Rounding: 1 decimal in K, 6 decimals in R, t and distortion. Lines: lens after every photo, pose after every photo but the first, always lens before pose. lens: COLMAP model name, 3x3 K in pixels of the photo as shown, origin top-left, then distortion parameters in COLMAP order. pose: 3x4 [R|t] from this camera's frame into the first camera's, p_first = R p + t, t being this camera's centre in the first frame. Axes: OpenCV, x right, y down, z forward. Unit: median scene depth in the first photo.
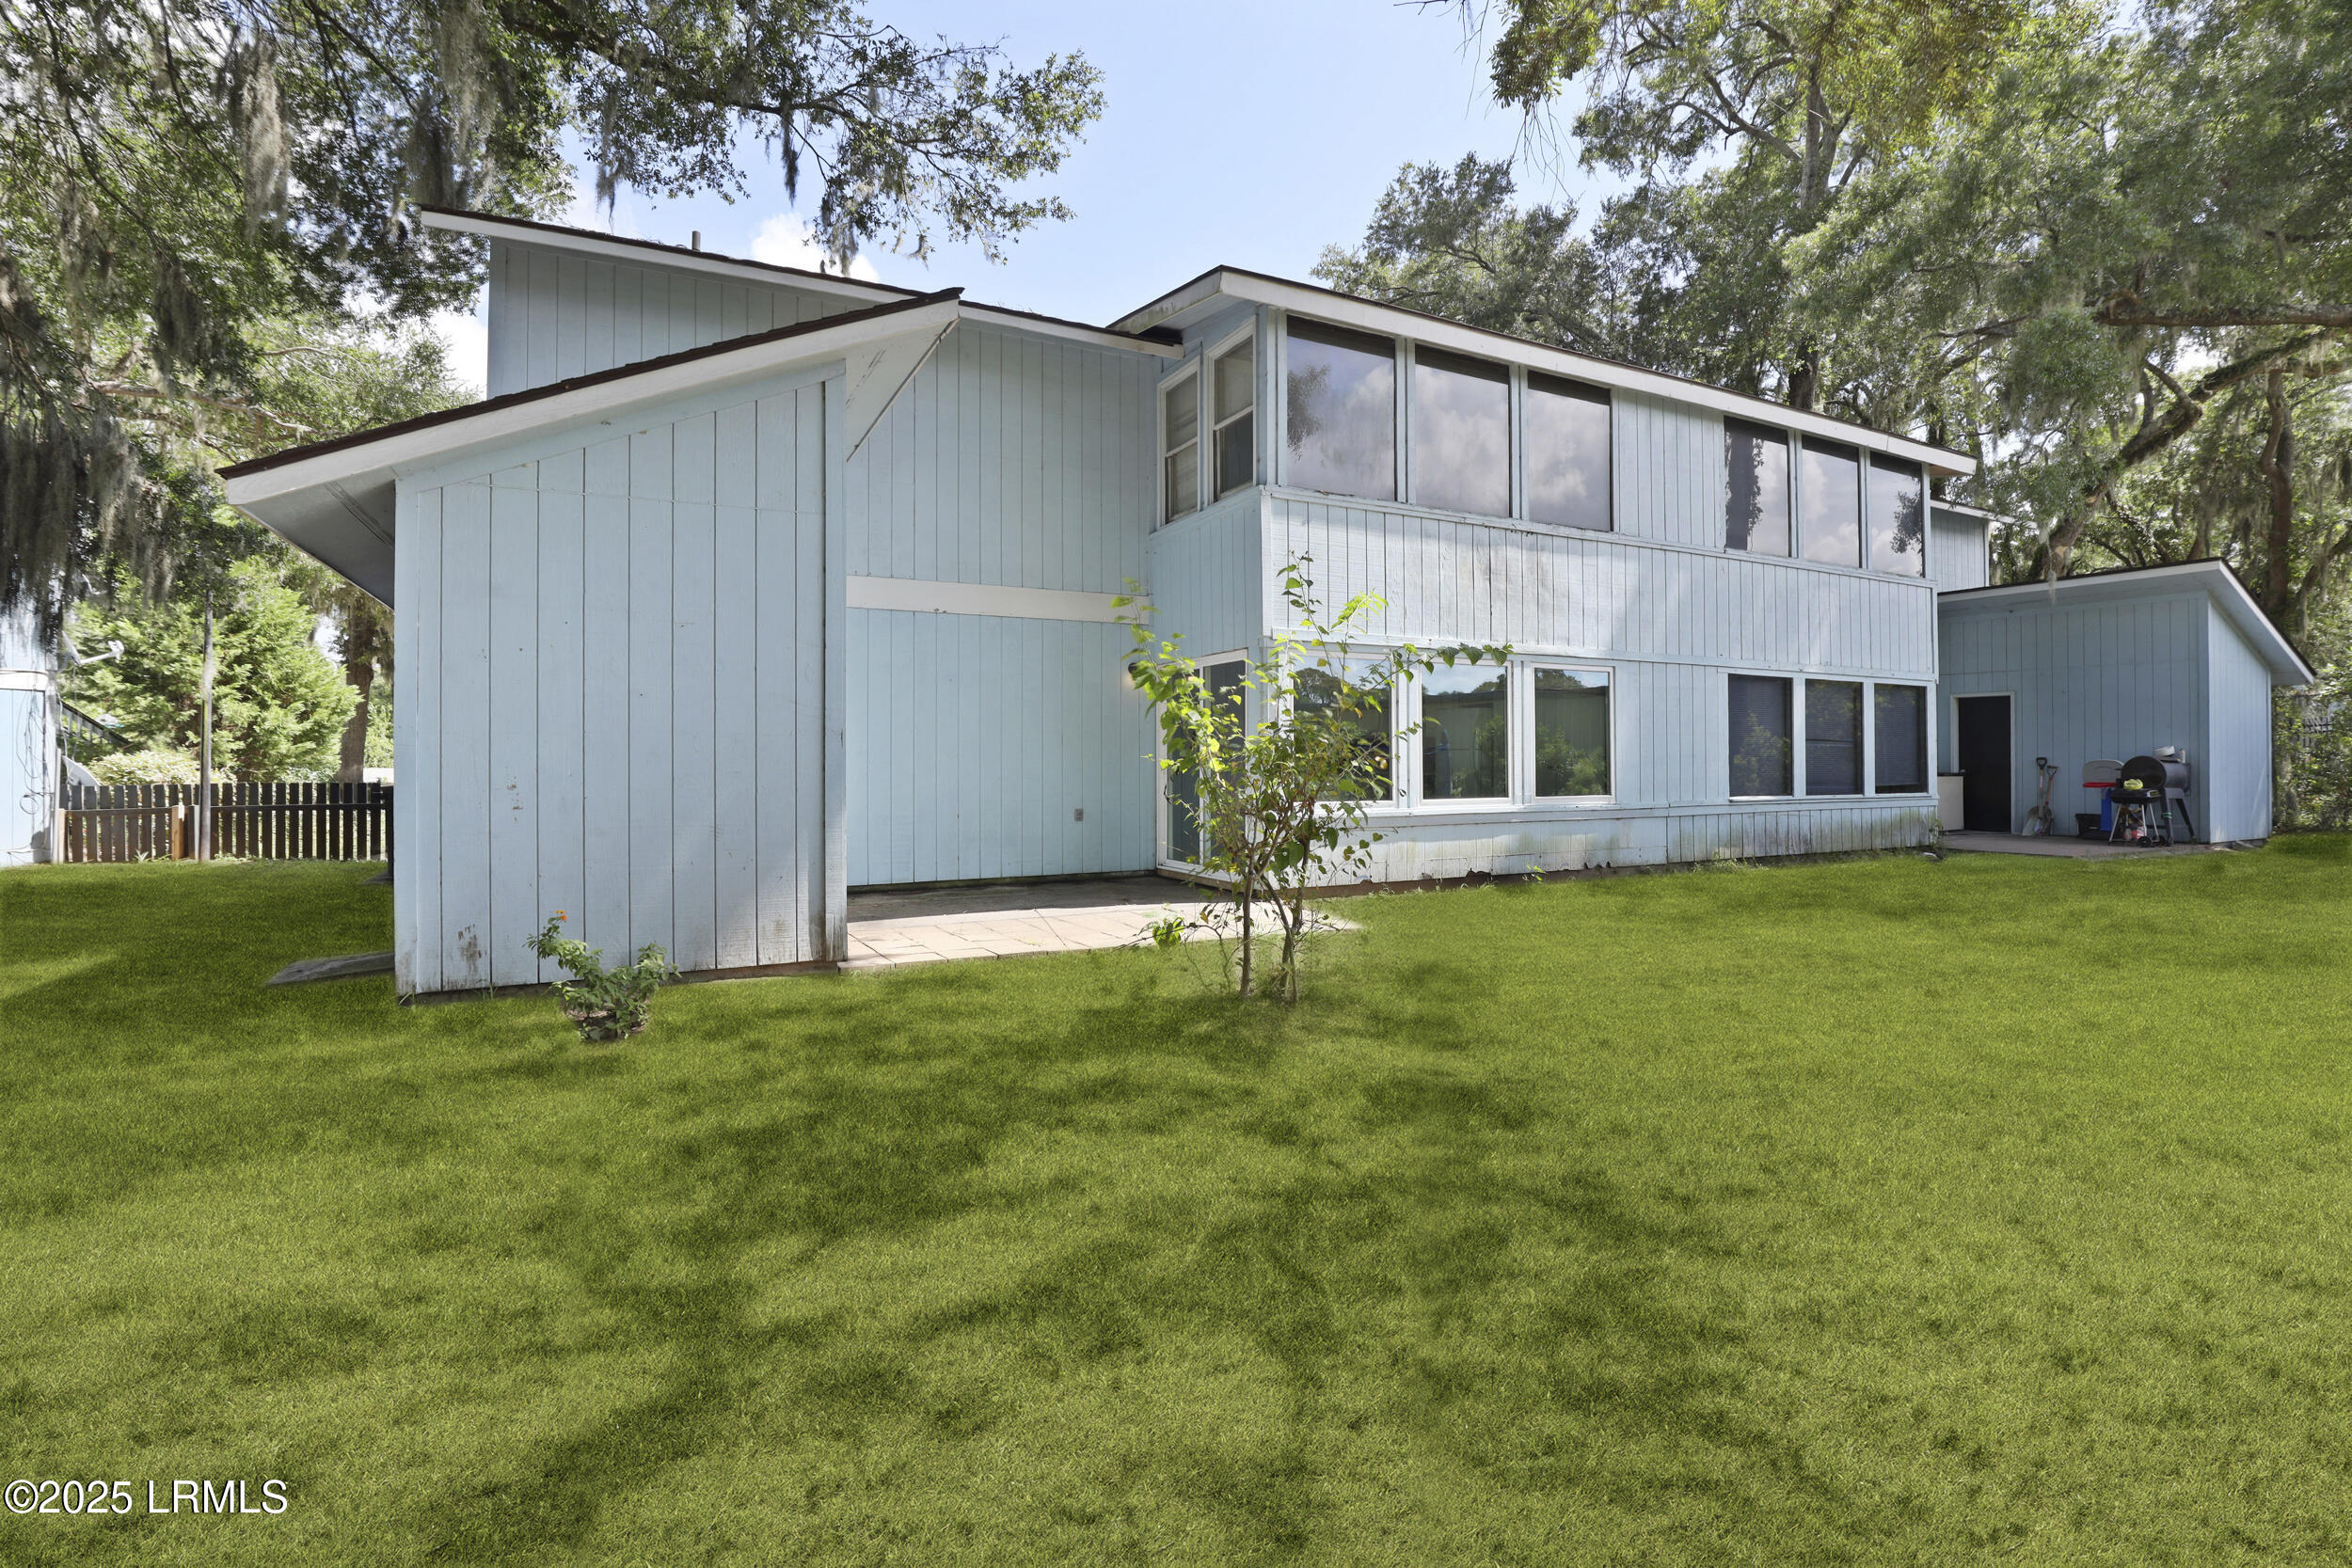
lens RADIAL K [[1090.2, 0, 1195.4], [0, 1090.2, 758.3], [0, 0, 1]] dist [-0.025813, 0.000955]
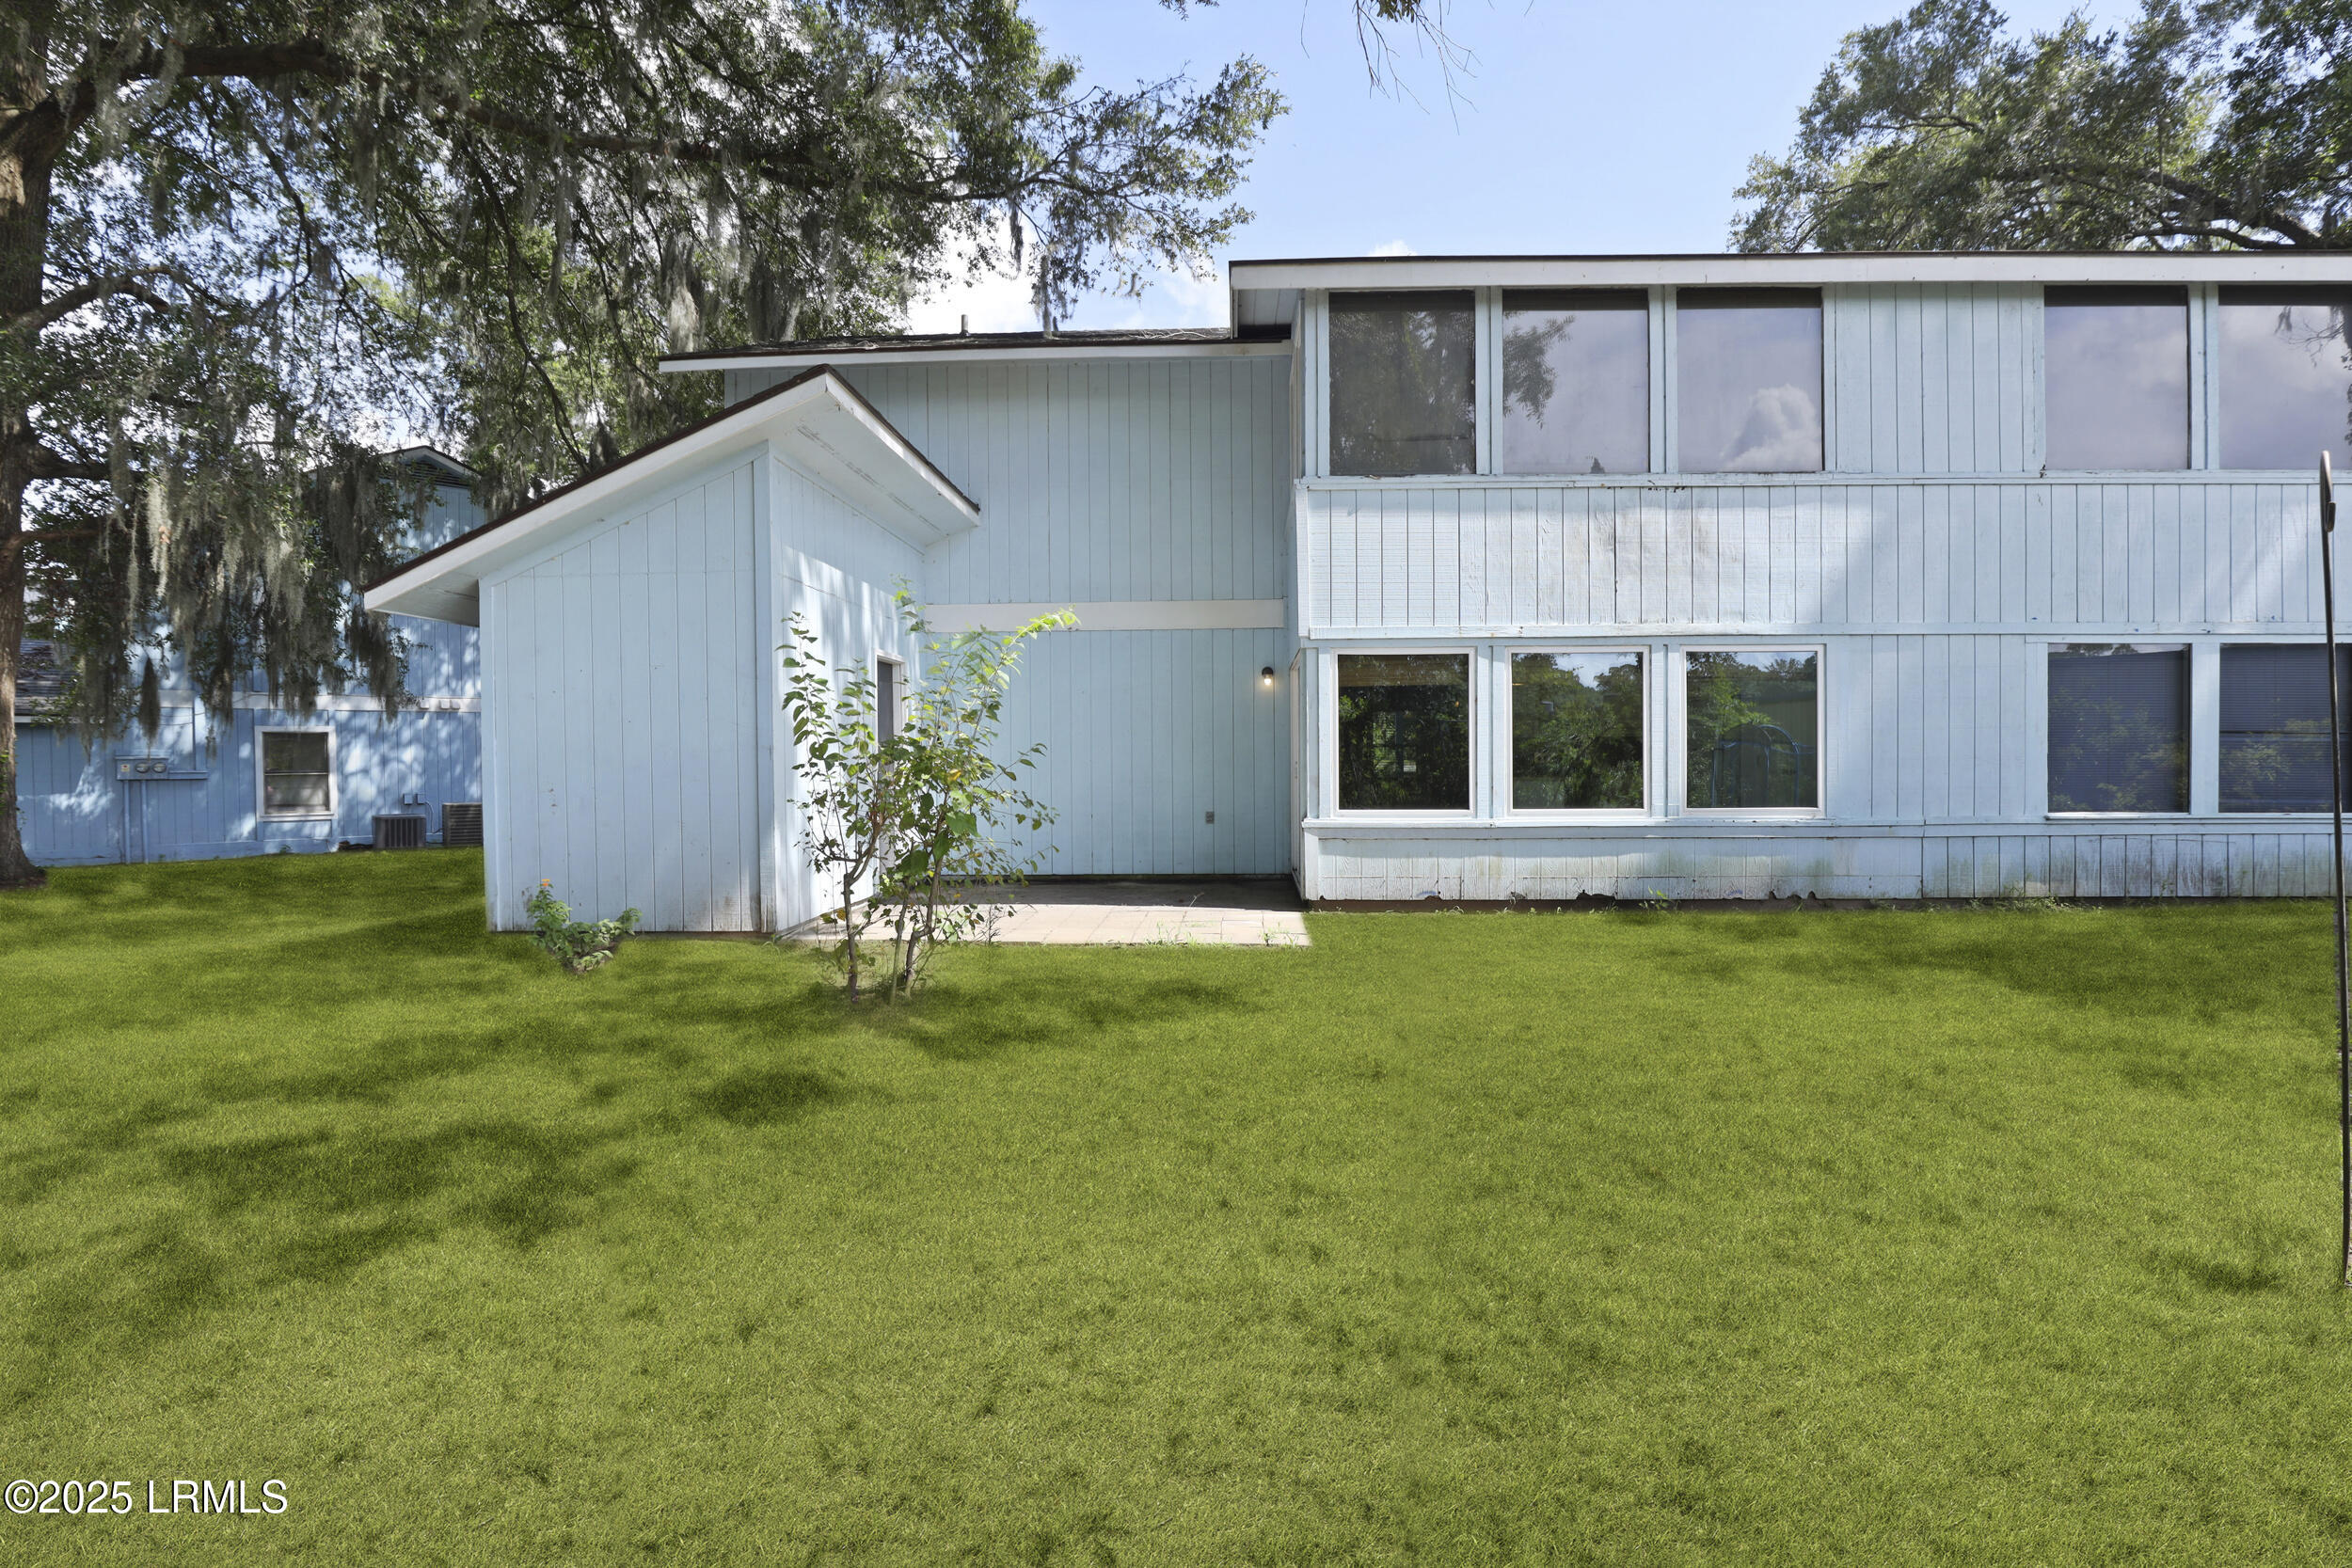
lens RADIAL K [[1090.2, 0, 1198.5], [0, 1090.2, 789.2], [0, 0, 1]] dist [-0.025813, 0.000955]
pose [[0.869371, 0.010581, -0.494047, 0.387659], [0.005486, 0.999502, 0.031061, -0.006514], [0.494130, -0.029714, 0.868880, 0.096414]]
